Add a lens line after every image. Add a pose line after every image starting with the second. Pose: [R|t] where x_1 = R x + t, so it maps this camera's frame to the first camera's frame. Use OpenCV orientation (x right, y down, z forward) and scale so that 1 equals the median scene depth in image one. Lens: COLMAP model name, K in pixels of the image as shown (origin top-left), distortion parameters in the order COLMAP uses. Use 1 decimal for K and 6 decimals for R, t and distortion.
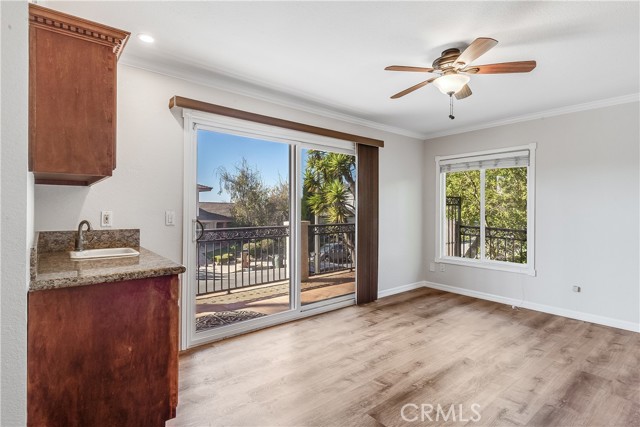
lens RADIAL K [[315.2, 0, 319.1], [0, 315.2, 207.9], [0, 0, 1]] dist [0.003196, 0.000183]
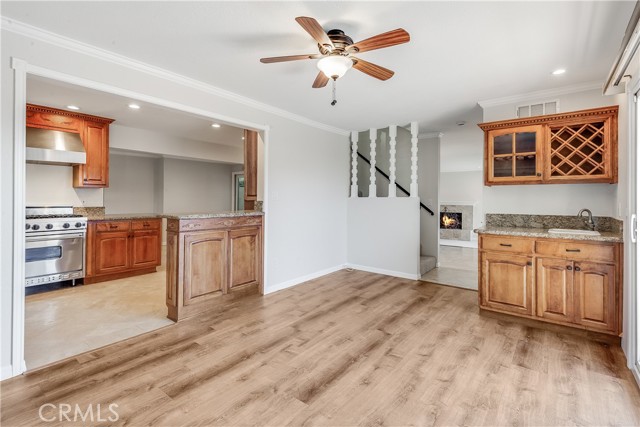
lens RADIAL K [[301.5, 0, 323.6], [0, 301.5, 199.8], [0, 0, 1]] dist [0.001325, -0.000481]
pose [[-0.970727, -0.014753, -0.239731, 0.652987], [-0.016077, 0.999864, 0.003571, 0.009314], [0.239646, 0.007320, -0.970833, 1.828705]]
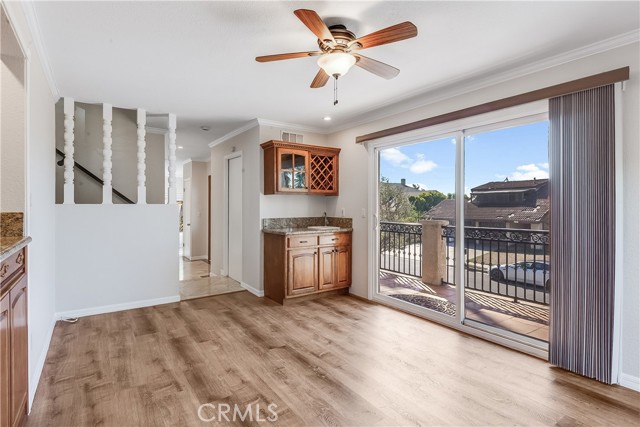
lens RADIAL K [[318.8, 0, 320.0], [0, 318.8, 213.5], [0, 0, 1]] dist [0.001313, 0.000082]
pose [[-0.060935, 0.014559, -0.998036, 1.279928], [-0.002649, 0.999888, 0.014748, 0.013684], [0.998138, 0.003542, -0.060889, 0.986667]]
